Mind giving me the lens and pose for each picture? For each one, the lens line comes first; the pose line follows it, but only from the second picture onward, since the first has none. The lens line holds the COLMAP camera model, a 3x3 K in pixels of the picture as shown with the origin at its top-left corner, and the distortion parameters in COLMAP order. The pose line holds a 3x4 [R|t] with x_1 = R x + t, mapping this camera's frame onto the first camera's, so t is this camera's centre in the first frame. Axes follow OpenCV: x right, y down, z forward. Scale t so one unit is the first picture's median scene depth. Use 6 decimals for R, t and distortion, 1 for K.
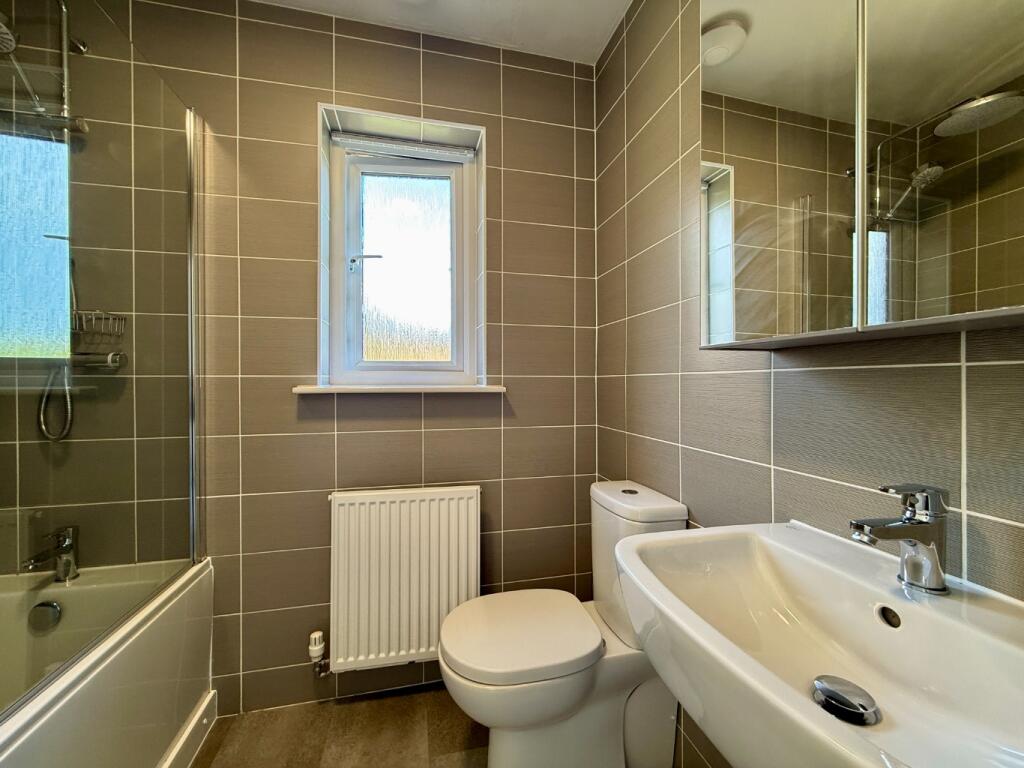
lens RADIAL K [[406.3, 0, 509.0], [0, 406.3, 383.0], [0, 0, 1]] dist [0.001148, -0.000135]
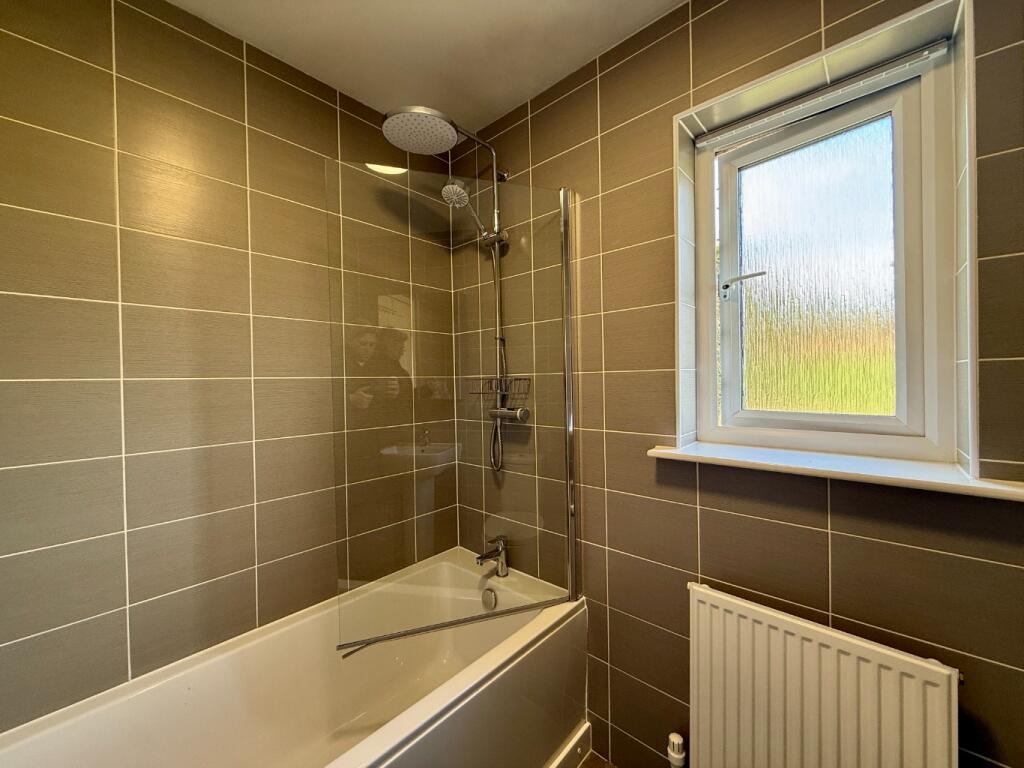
lens RADIAL K [[406.3, 0, 514.0], [0, 406.3, 383.1], [0, 0, 1]] dist [0.001148, -0.000135]
pose [[0.569087, -0.000652, -0.822277, 0.038270], [0.010378, 0.999926, 0.006389, -0.137678], [0.822212, -0.012170, 0.569051, 0.231075]]
